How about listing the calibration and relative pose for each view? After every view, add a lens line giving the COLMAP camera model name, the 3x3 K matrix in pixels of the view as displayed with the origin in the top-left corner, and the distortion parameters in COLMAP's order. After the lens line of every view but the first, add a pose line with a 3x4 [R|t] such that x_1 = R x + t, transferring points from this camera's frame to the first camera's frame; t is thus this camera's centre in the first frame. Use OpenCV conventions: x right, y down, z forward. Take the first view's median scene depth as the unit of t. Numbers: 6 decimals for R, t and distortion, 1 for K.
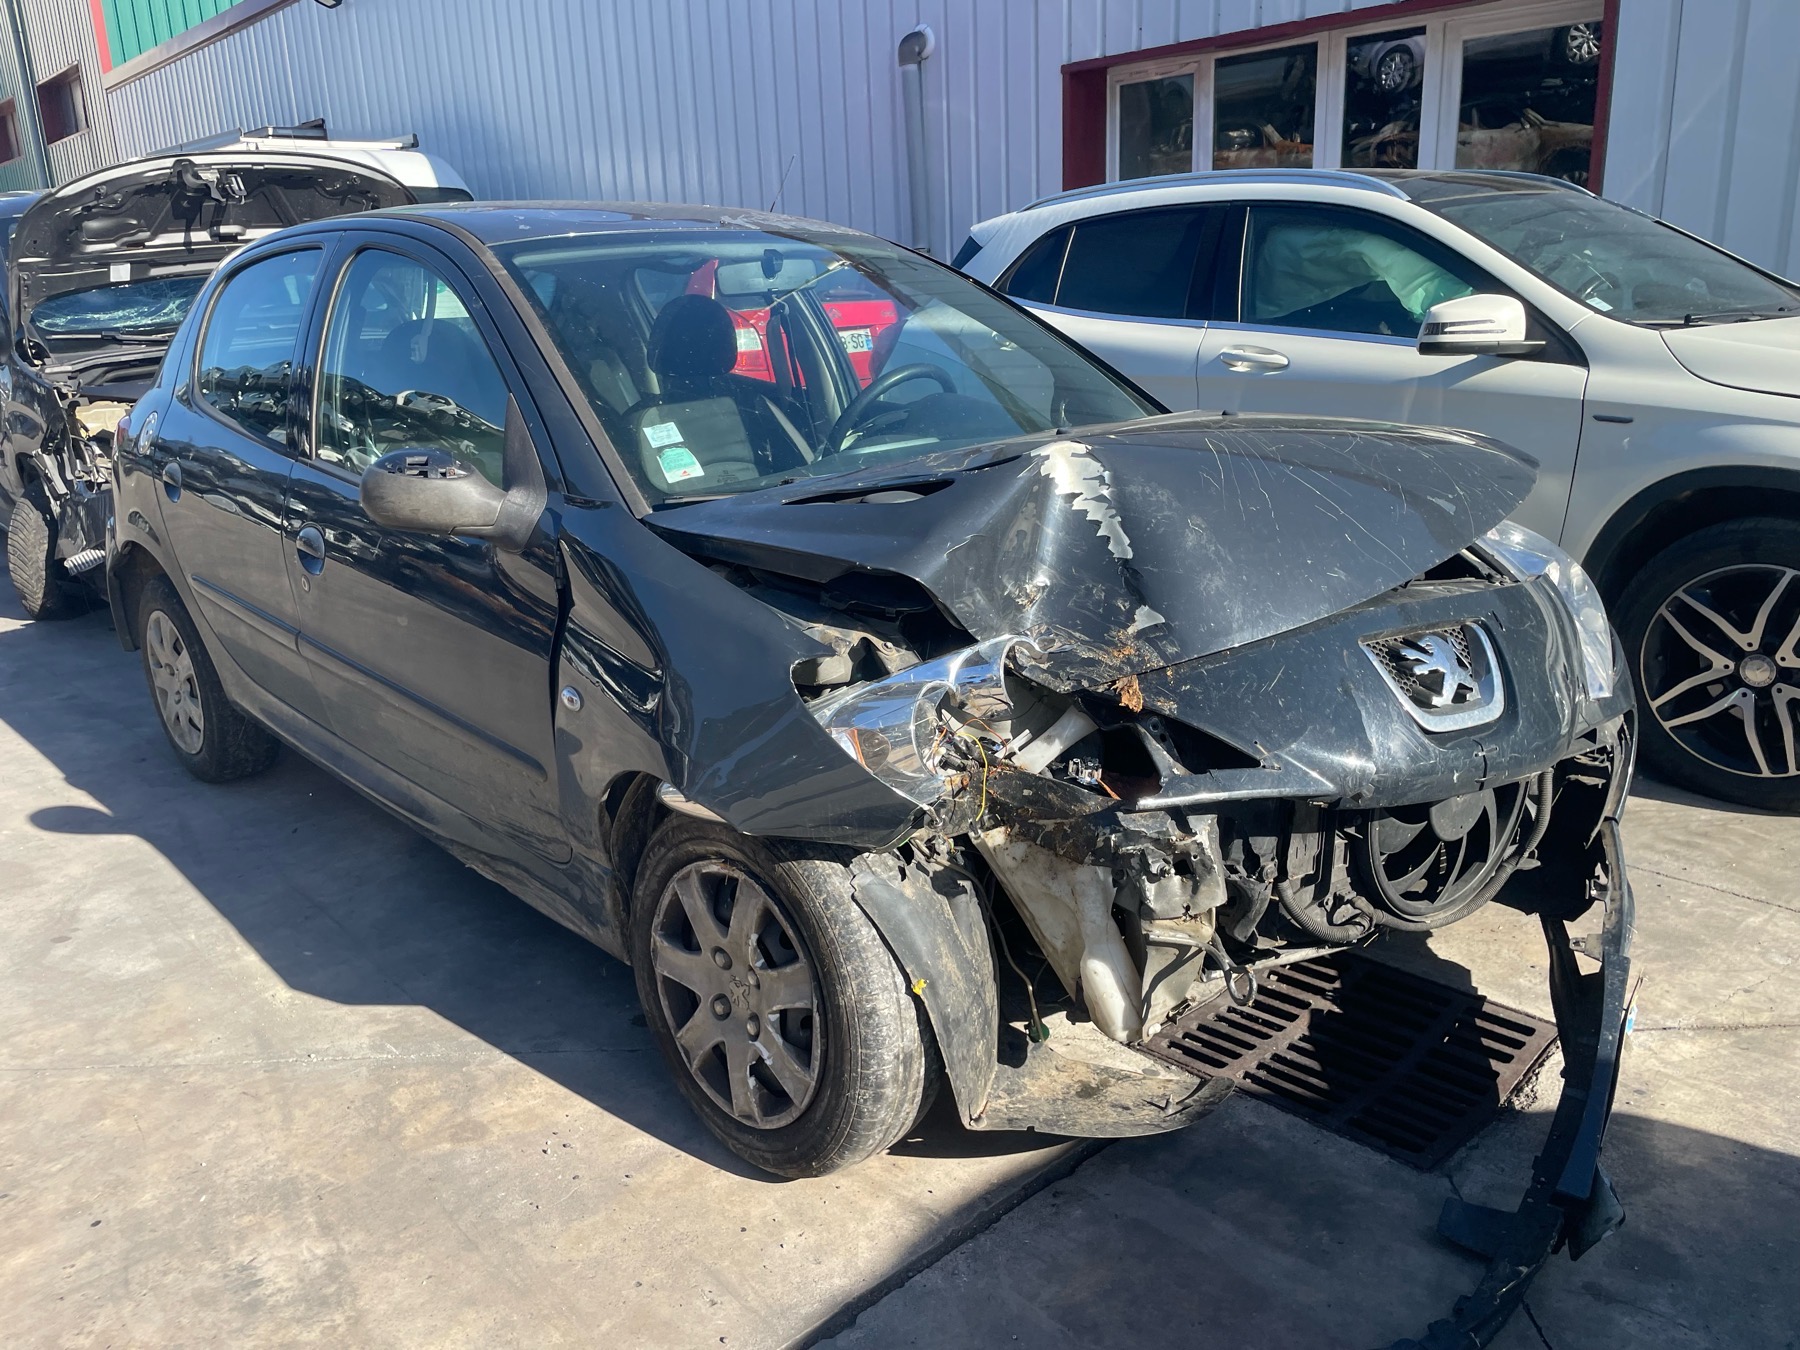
lens RADIAL K [[1396.3, 0, 895.2], [0, 1396.3, 694.0], [0, 0, 1]] dist [0.080556, -0.109050]
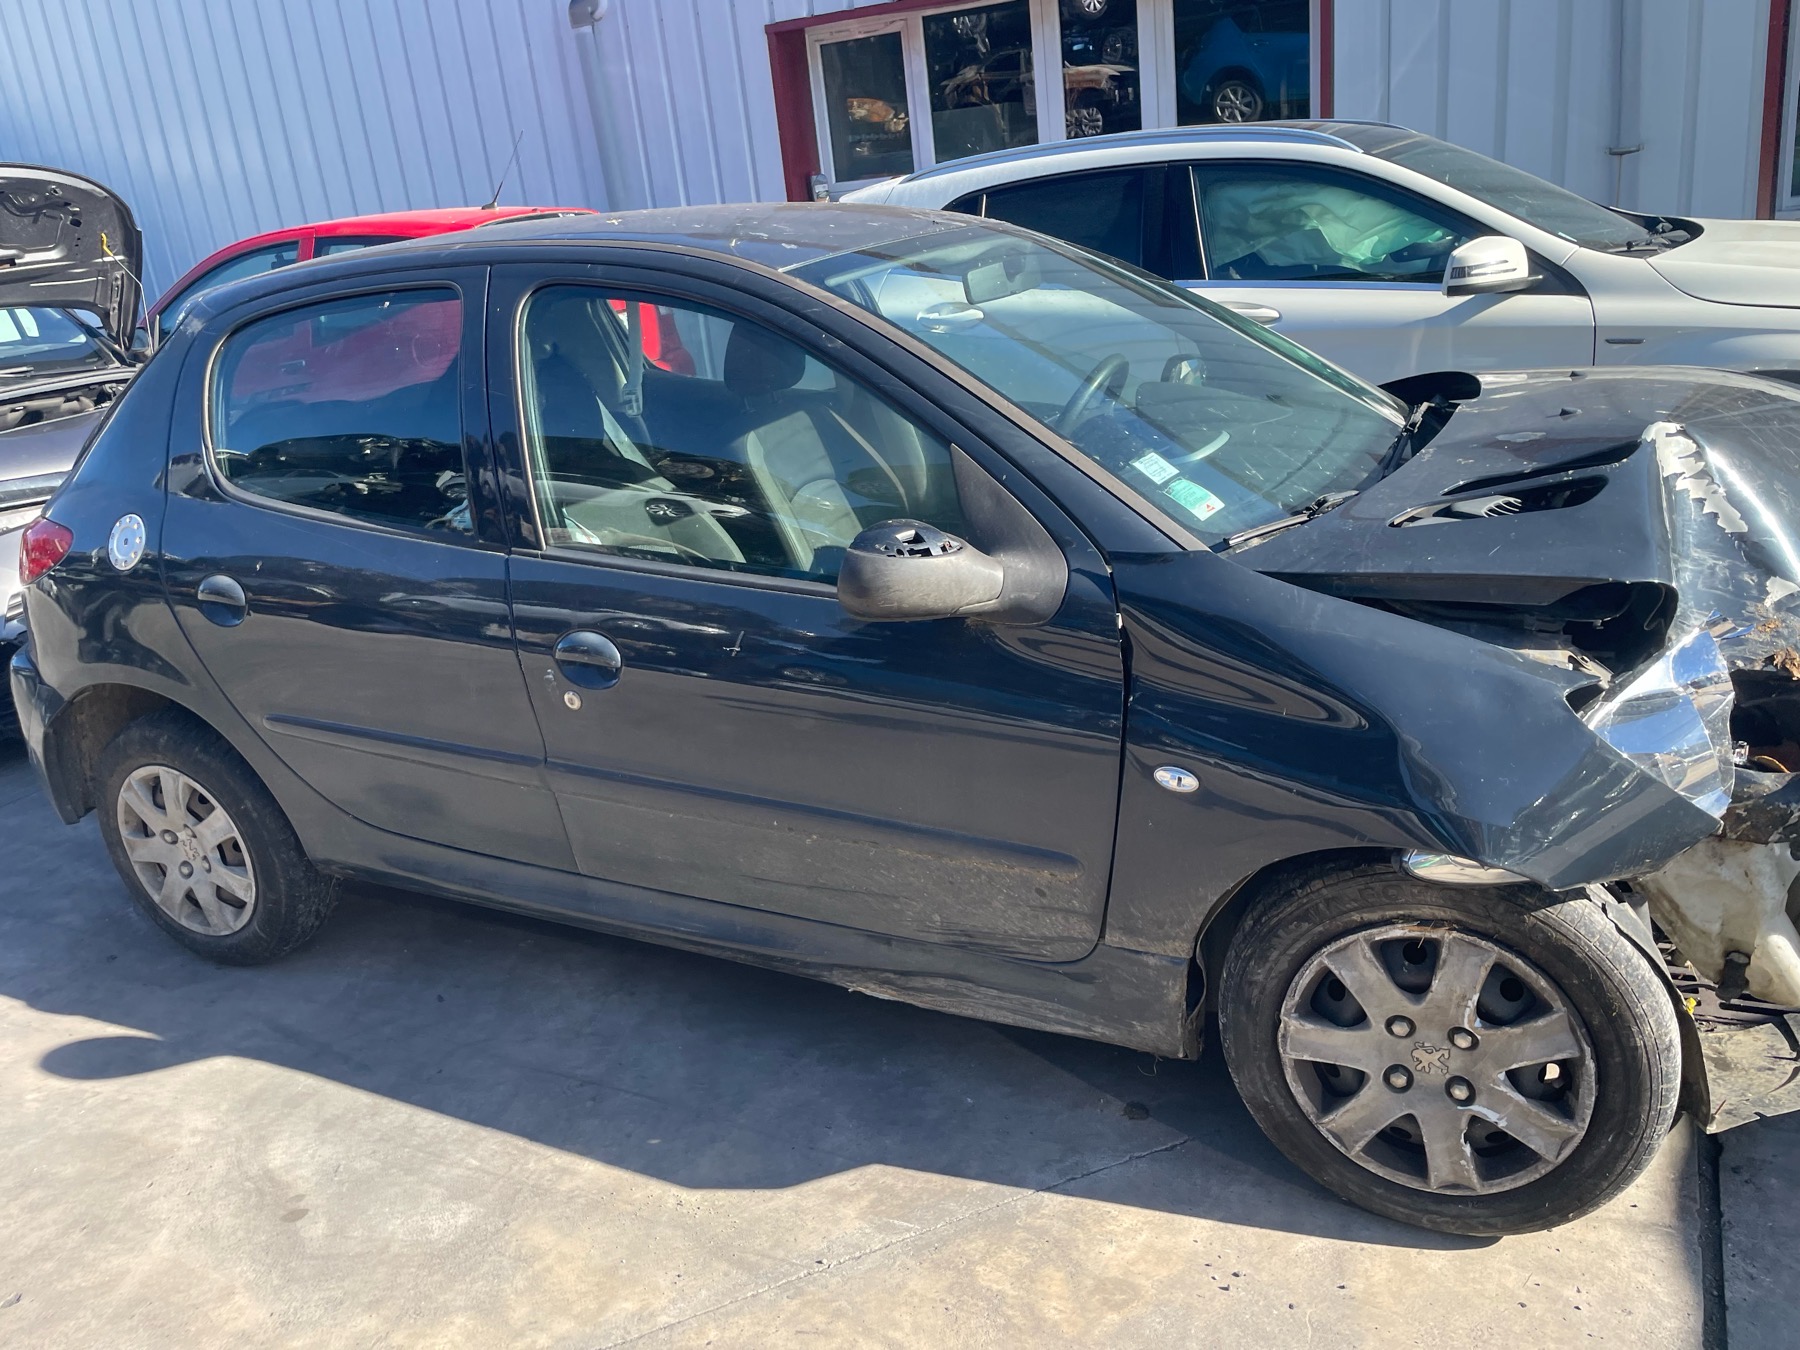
lens RADIAL K [[1382.9, 0, 919.5], [0, 1382.9, 676.1], [0, 0, 1]] dist [0.084415, -0.110888]
pose [[0.927785, -0.175071, 0.329492, -0.618368], [0.168228, 0.984509, 0.049407, -0.123335], [-0.333037, 0.009590, 0.942865, 0.220785]]
